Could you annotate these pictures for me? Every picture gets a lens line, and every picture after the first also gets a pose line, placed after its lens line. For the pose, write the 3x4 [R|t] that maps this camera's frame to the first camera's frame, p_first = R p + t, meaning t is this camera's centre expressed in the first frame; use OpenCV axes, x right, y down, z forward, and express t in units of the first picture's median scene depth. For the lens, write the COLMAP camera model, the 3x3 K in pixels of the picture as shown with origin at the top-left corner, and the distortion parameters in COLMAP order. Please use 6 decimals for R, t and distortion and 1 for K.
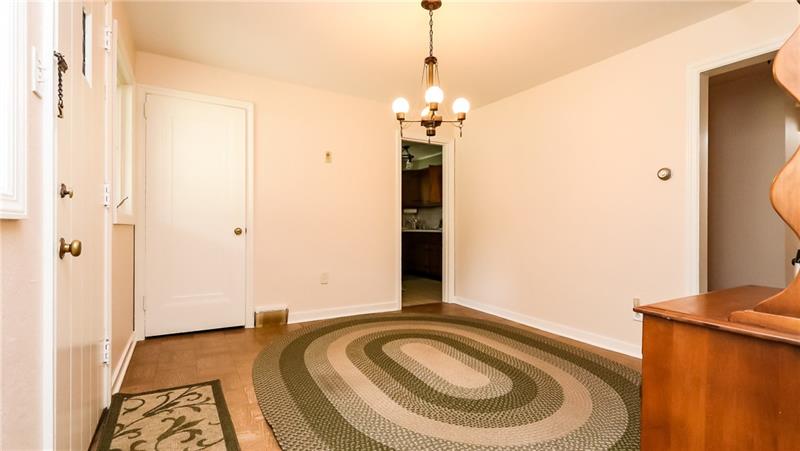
lens RADIAL K [[370.7, 0, 409.6], [0, 370.7, 224.7], [0, 0, 1]] dist [0.001527, -0.000045]
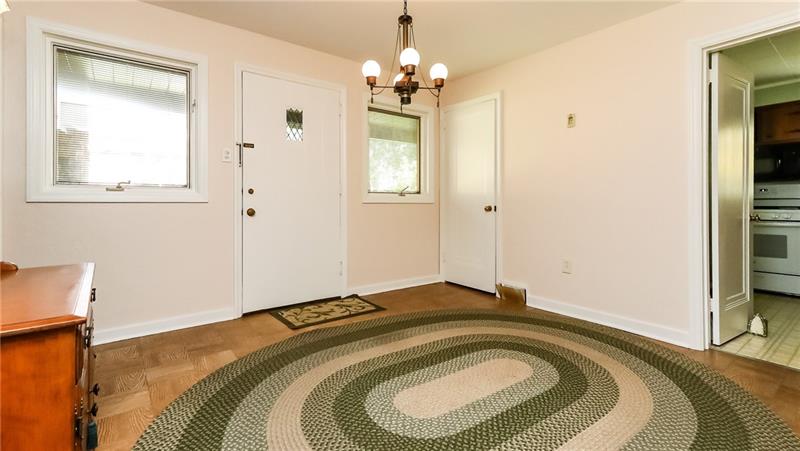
lens RADIAL K [[370.0, 0, 402.0], [0, 370.0, 215.6], [0, 0, 1]] dist [0.000386, -0.000353]
pose [[0.113992, 0.033171, -0.992928, 0.931057], [0.000915, 0.999438, 0.033494, -0.002622], [0.993481, -0.004727, 0.113898, 0.887614]]
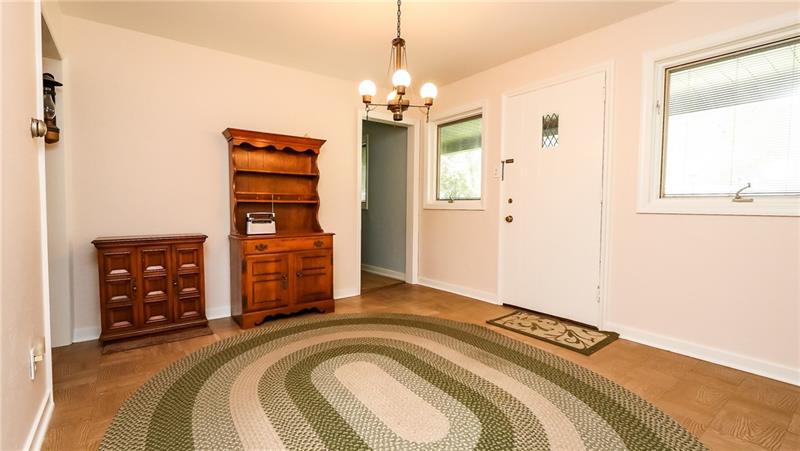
lens RADIAL K [[370.7, 0, 409.6], [0, 370.7, 224.7], [0, 0, 1]] dist [0.001527, -0.000045]
pose [[-0.994113, -0.008519, -0.108017, 0.130915], [-0.013484, 0.998882, 0.045315, -0.009794], [0.107510, 0.046504, -0.993116, 1.989955]]
